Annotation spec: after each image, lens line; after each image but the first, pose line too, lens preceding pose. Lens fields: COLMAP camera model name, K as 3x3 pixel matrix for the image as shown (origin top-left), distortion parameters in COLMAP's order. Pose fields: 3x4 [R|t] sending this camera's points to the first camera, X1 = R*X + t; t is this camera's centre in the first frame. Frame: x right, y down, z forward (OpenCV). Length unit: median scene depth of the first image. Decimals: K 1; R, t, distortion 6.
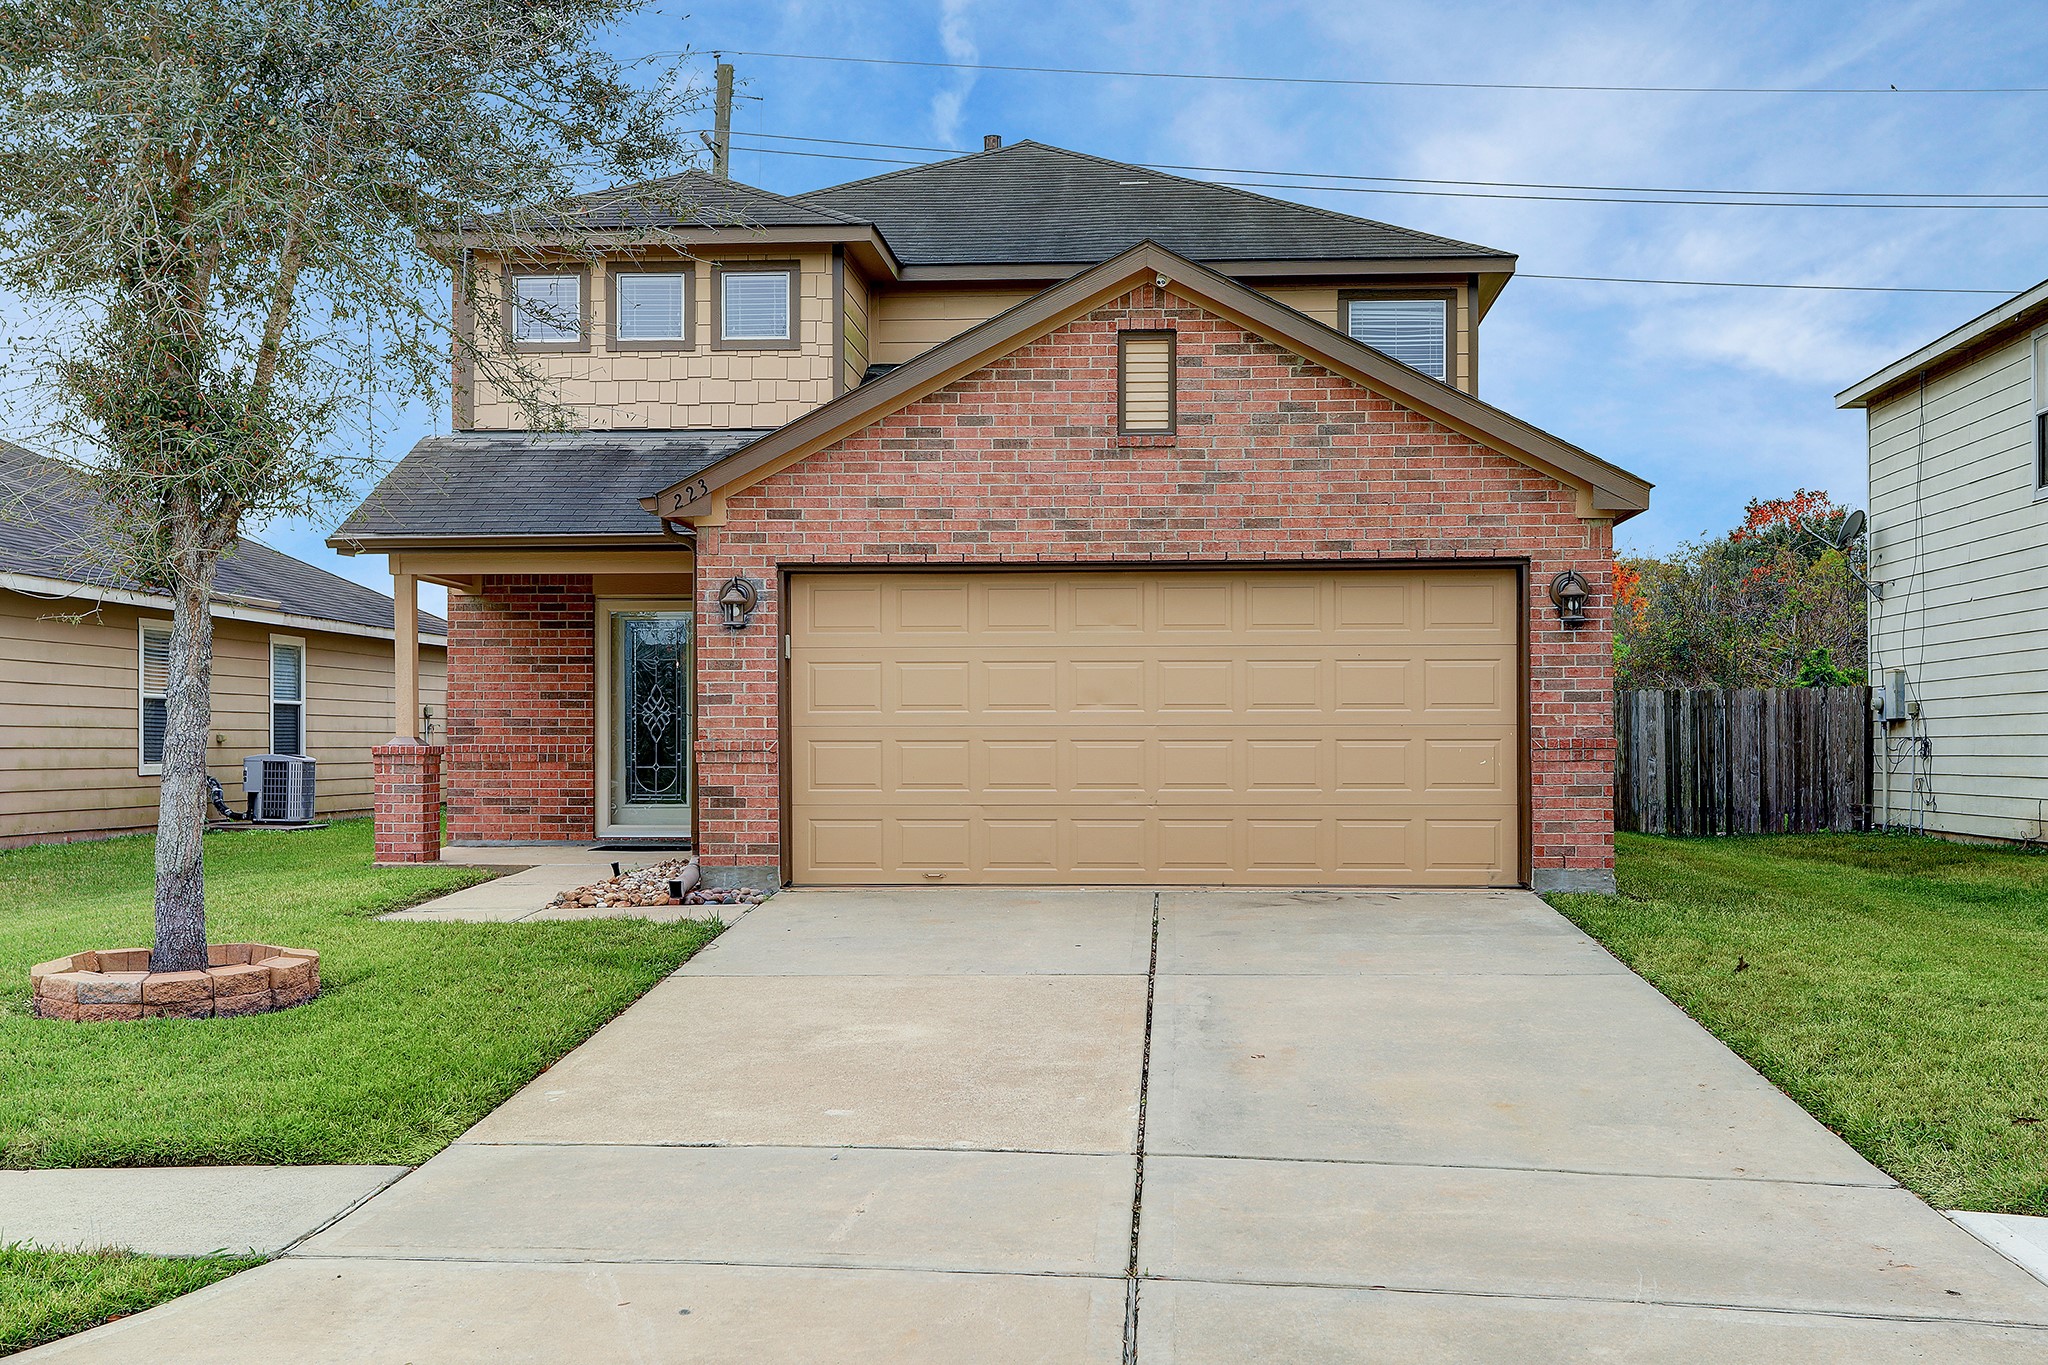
lens RADIAL K [[2291.0, 0, 1024.0], [0, 2291.0, 682.5], [0, 0, 1]] dist [-0.002775, 0.002577]
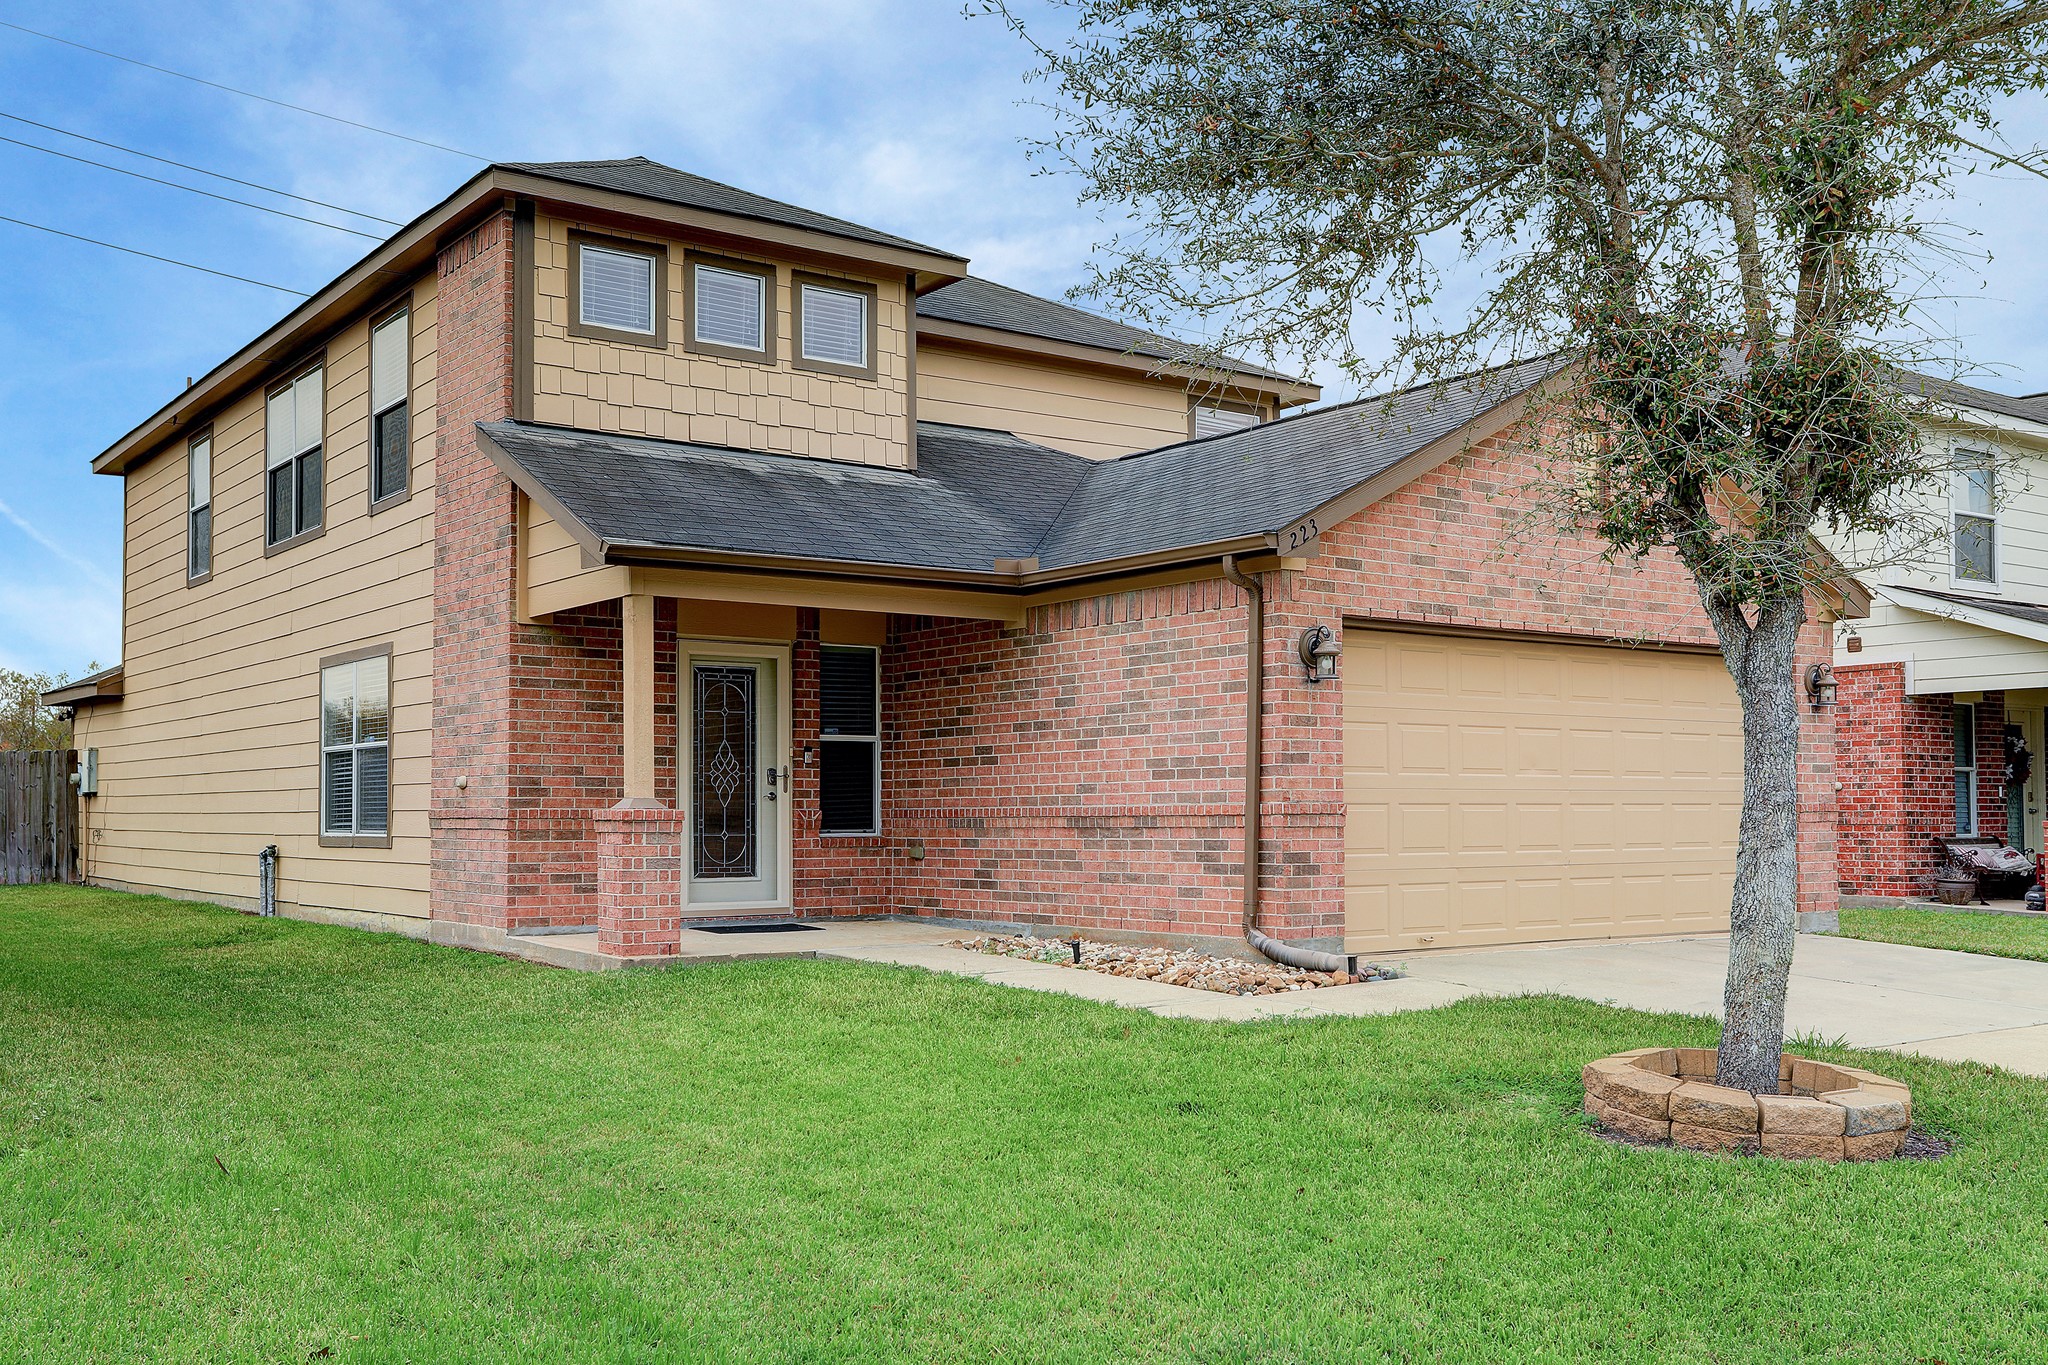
lens RADIAL K [[1986.4, 0, 1021.0], [0, 1986.4, 716.5], [0, 0, 1]] dist [-0.045164, 0.000168]
pose [[0.766081, 0.031884, 0.641952, -0.562485], [-0.016576, 0.999417, -0.029858, 0.012565], [-0.642530, 0.012232, 0.766163, 0.353154]]
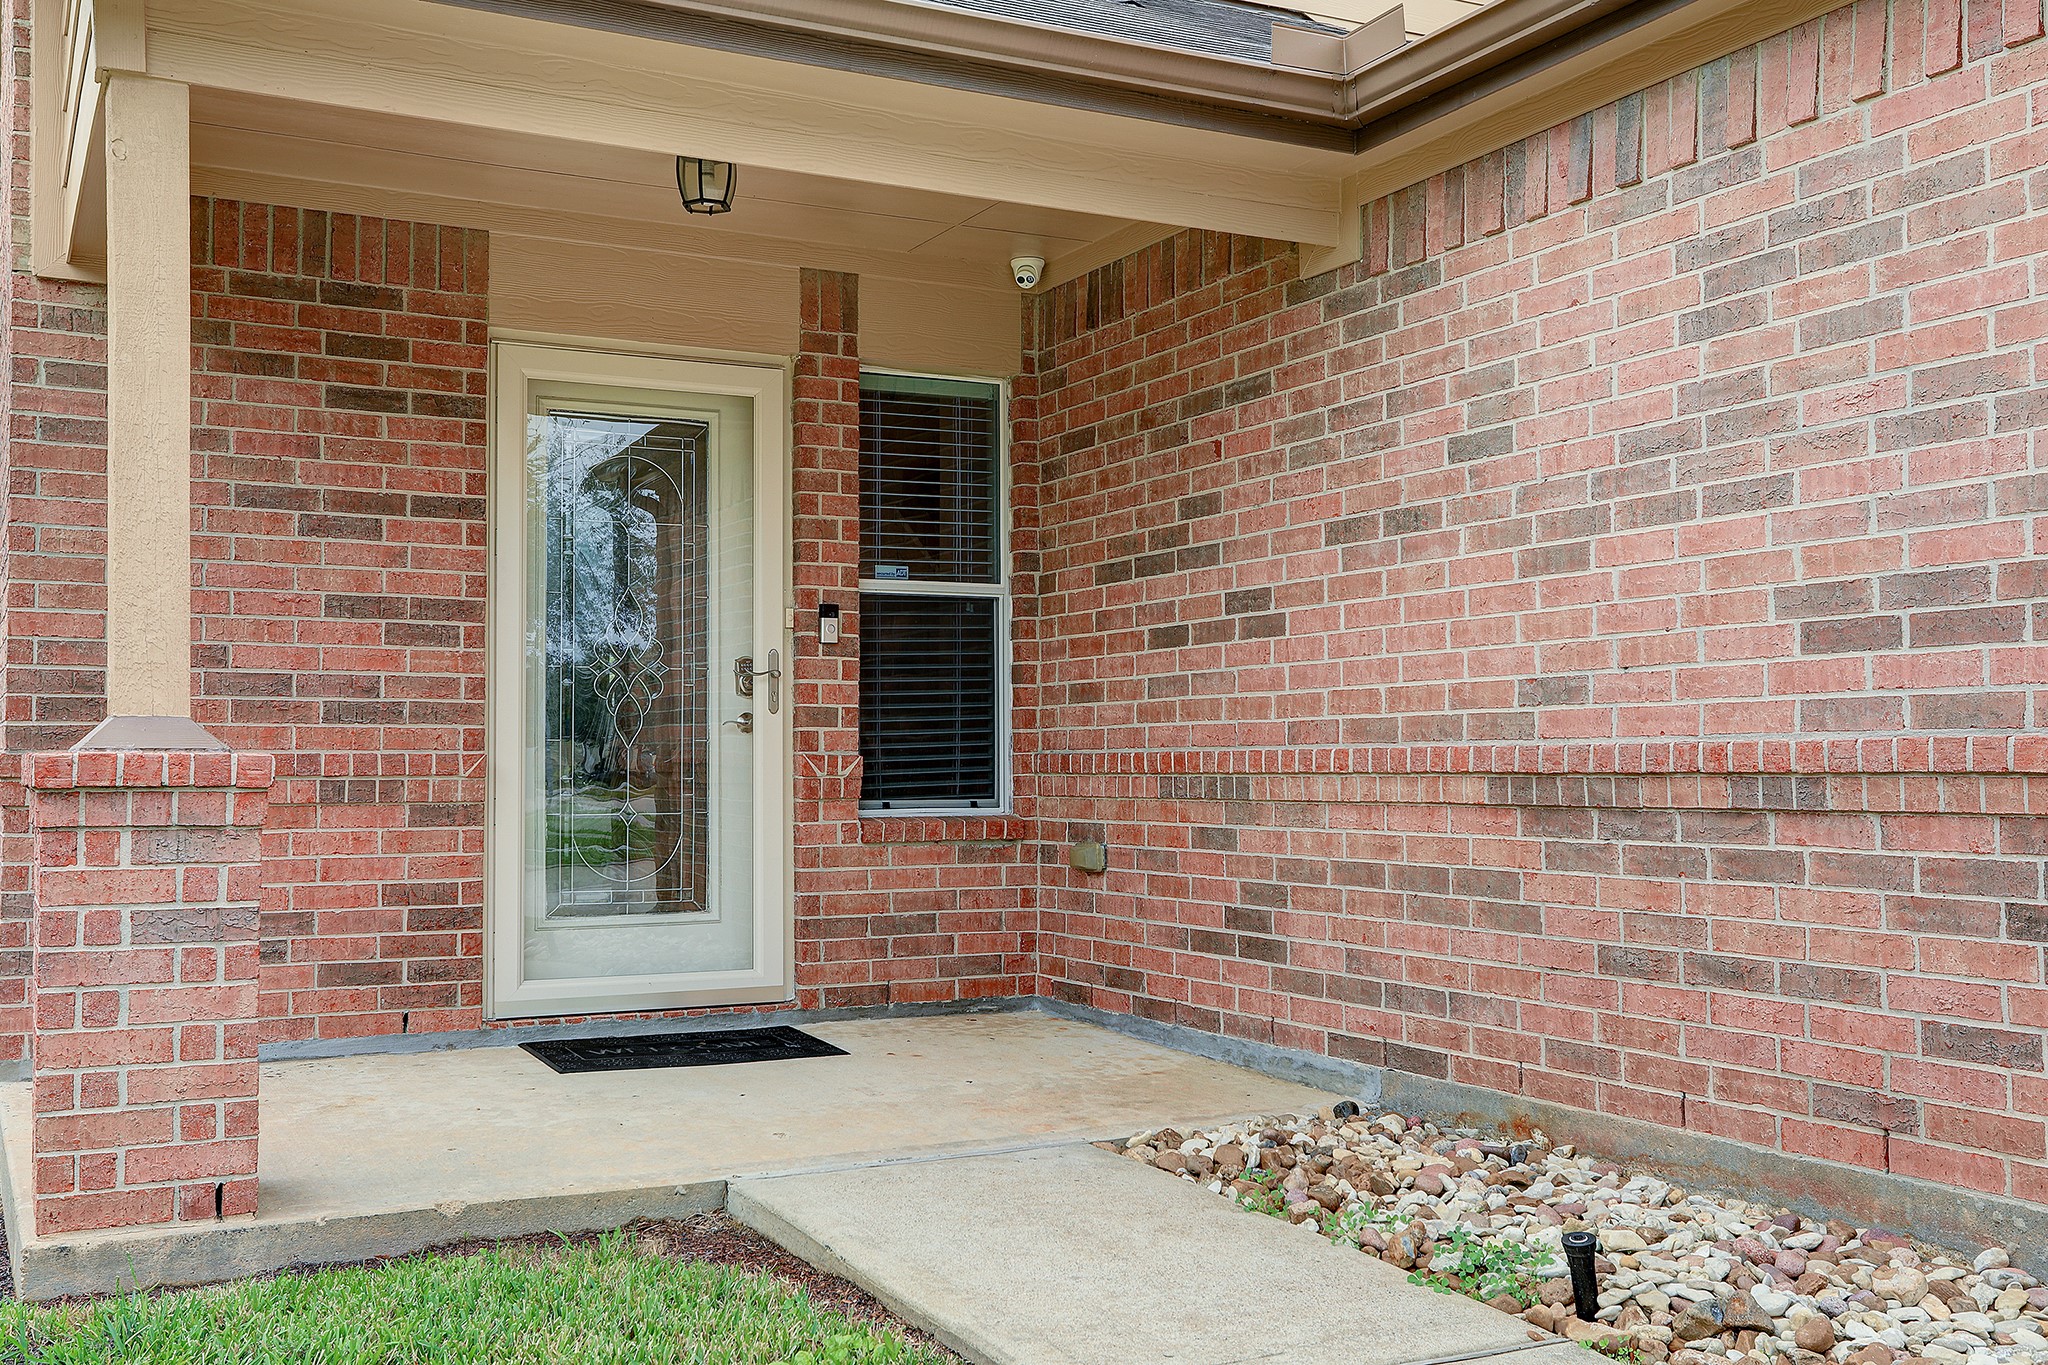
lens RADIAL K [[2023.6, 0, 928.8], [0, 2023.6, 686.1], [0, 0, 1]] dist [0.009323, 0.023820]
pose [[0.871080, 0.018830, 0.490779, -0.279614], [-0.013358, 0.999803, -0.014652, 0.020595], [-0.490959, 0.006208, 0.871161, 0.698921]]
